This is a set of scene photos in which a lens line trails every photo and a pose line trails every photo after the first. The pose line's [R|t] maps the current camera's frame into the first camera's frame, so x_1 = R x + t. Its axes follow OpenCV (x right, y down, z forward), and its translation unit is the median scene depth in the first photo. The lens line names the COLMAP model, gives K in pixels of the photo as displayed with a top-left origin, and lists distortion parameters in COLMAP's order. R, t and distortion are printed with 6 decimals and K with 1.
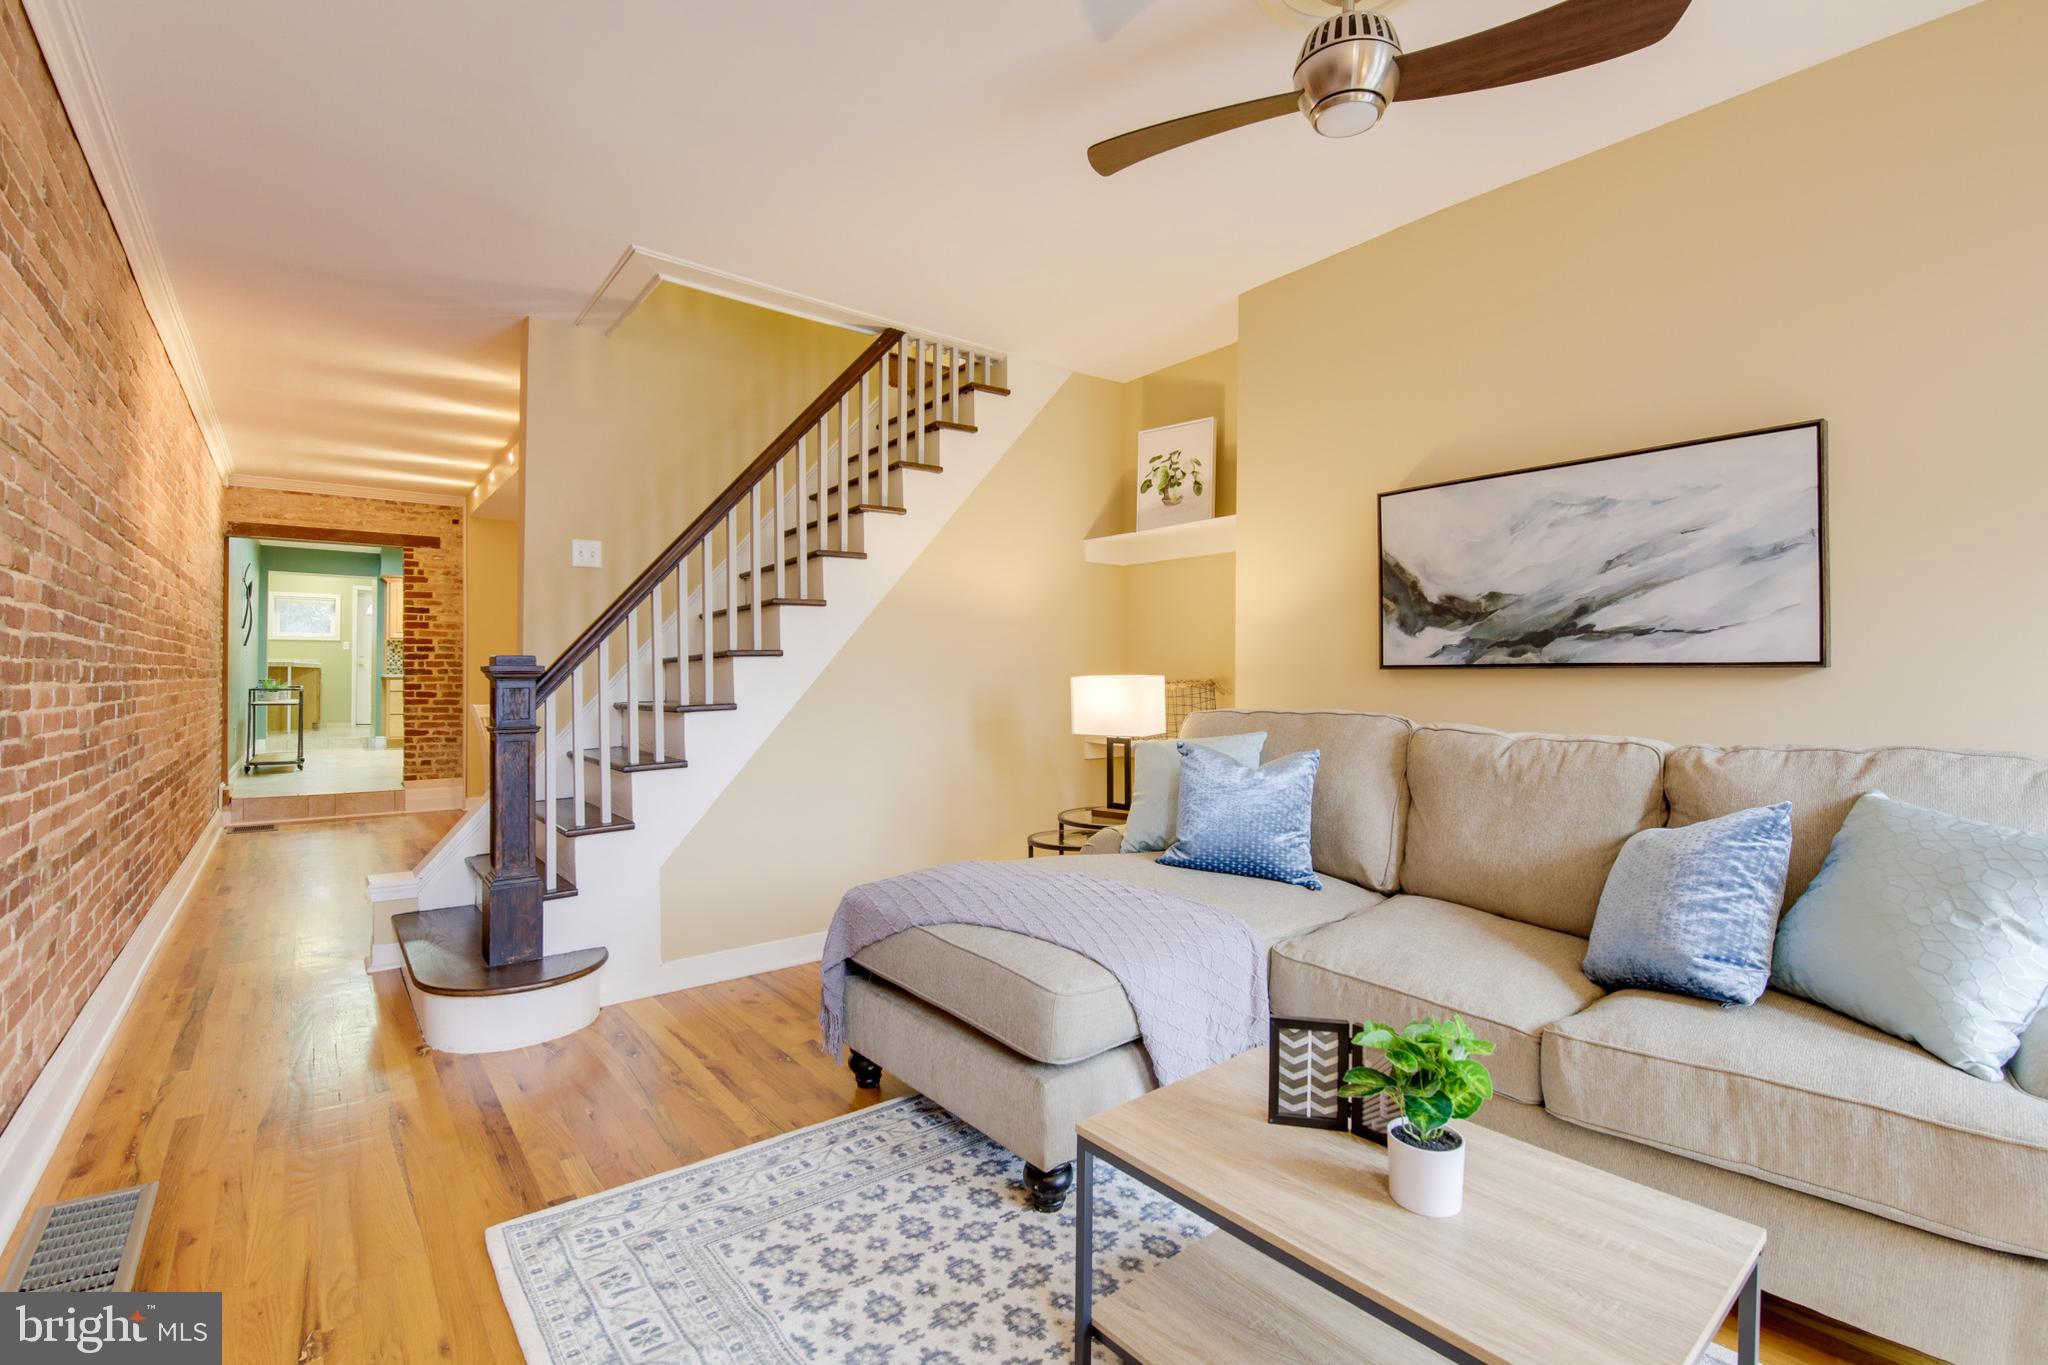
lens RADIAL K [[905.8, 0, 1023.5], [0, 905.8, 674.2], [0, 0, 1]] dist [0.001652, -0.012429]
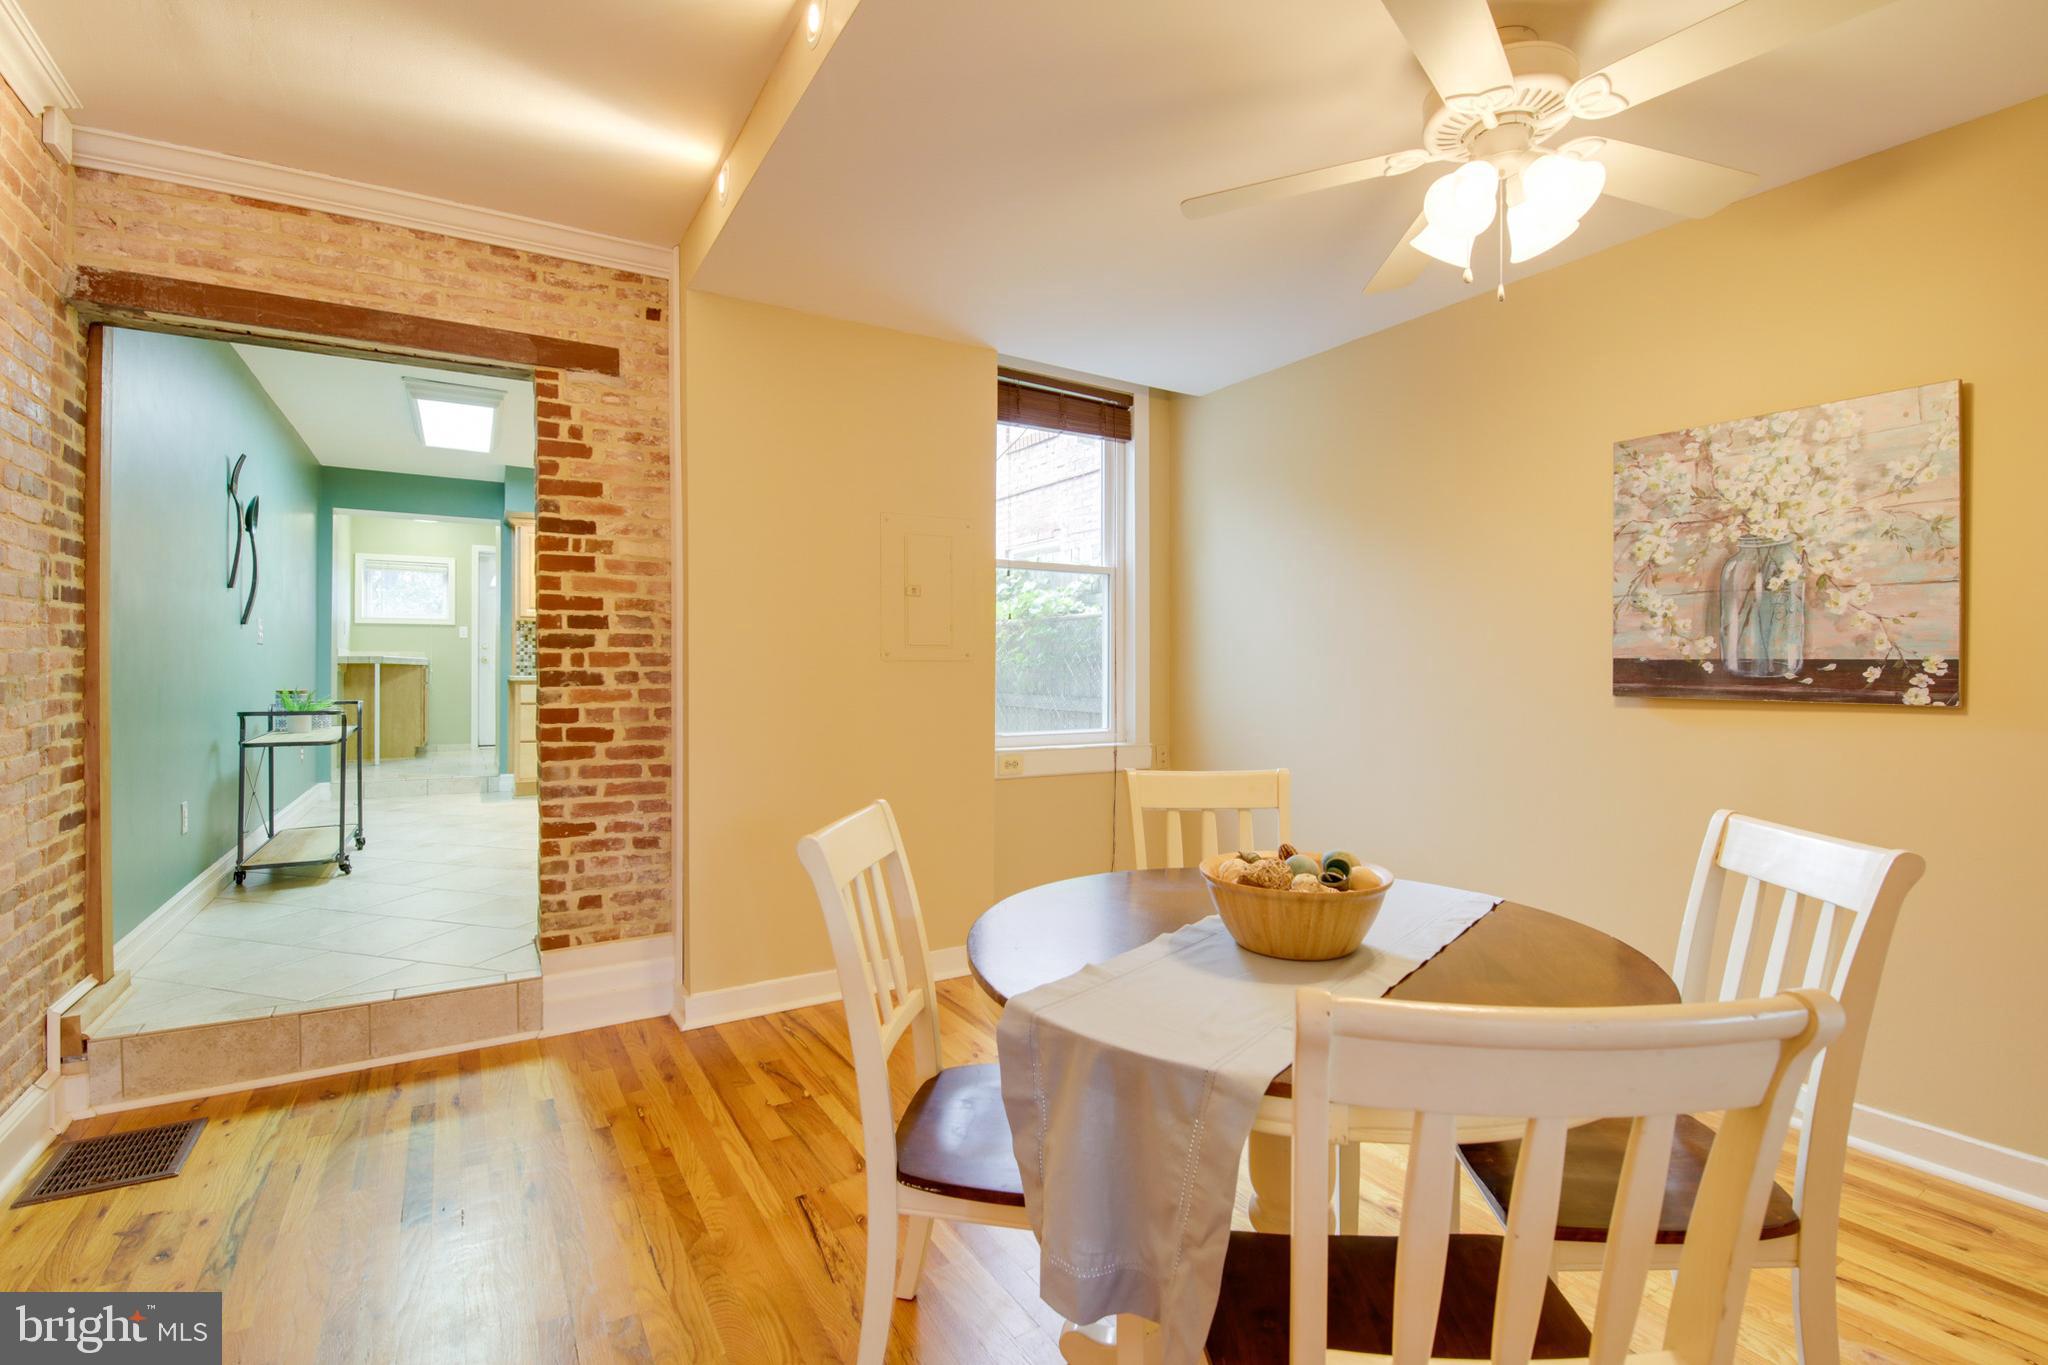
lens RADIAL K [[914.1, 0, 1024.7], [0, 914.1, 670.4], [0, 0, 1]] dist [-0.000528, -0.011260]
pose [[0.993210, -0.003189, -0.116291, -0.917086], [0.003726, 0.999983, 0.004403, -0.015999], [0.116275, -0.004806, 0.993205, 1.348030]]
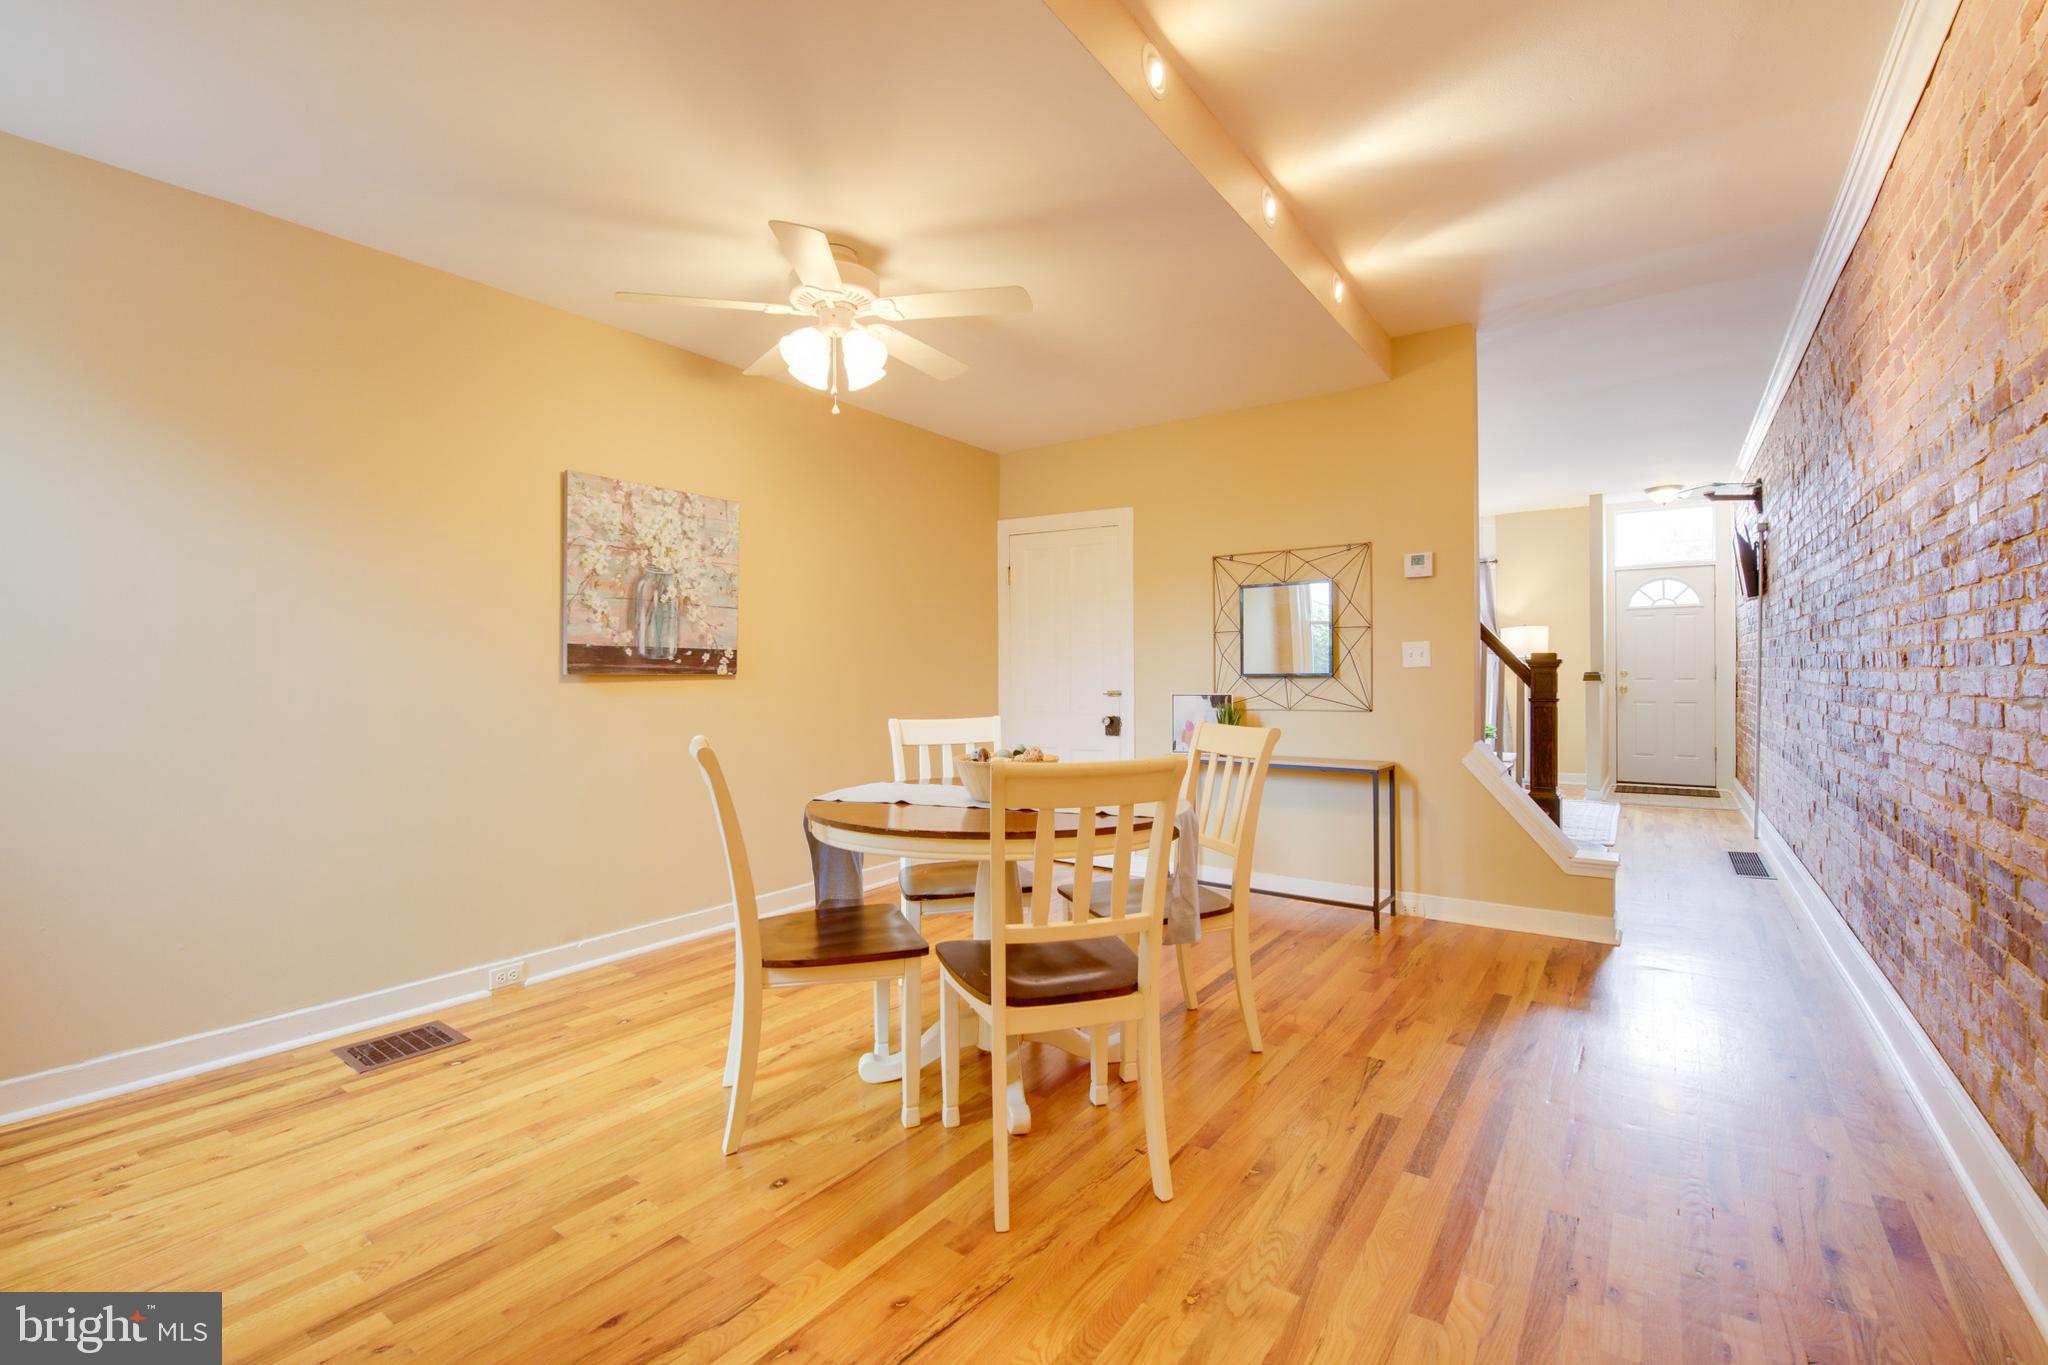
lens RADIAL K [[880.6, 0, 1026.9], [0, 880.6, 674.5], [0, 0, 1]] dist [0.000060, -0.009999]
pose [[-0.276587, -0.006321, 0.960968, -1.528972], [-0.000223, 0.999979, 0.006513, 0.005196], [-0.960989, 0.001587, -0.276583, 1.959919]]
